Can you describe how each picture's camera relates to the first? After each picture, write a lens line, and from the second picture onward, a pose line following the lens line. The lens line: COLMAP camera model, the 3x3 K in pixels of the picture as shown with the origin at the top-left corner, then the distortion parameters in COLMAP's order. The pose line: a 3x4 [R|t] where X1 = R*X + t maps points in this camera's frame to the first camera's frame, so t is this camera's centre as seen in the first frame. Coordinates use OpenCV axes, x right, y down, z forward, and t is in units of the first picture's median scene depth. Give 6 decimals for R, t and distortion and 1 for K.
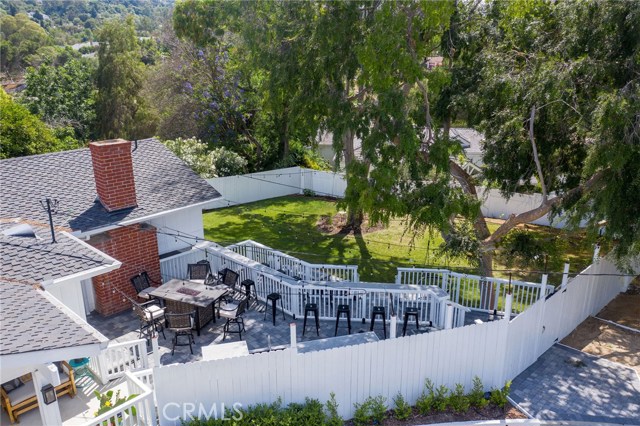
lens RADIAL K [[512.1, 0, 324.3], [0, 512.1, 217.8], [0, 0, 1]] dist [-0.024924, 0.005273]
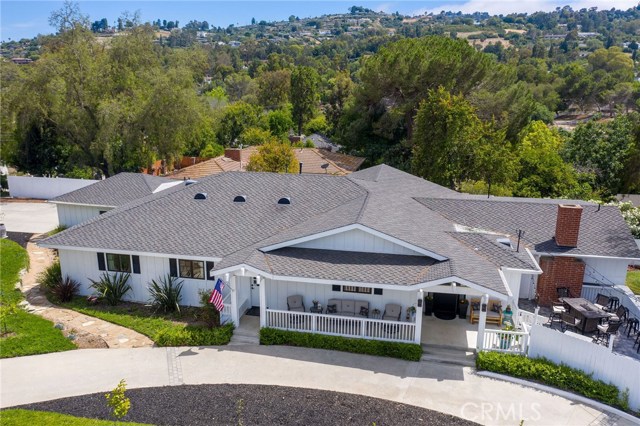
lens RADIAL K [[512.1, 0, 320.4], [0, 512.1, 215.0], [0, 0, 1]] dist [-0.024924, 0.005273]
pose [[0.525603, 0.229780, -0.819110, 0.512893], [-0.273395, 0.957382, 0.093138, -0.049780], [0.805603, 0.174987, 0.566024, -0.591427]]
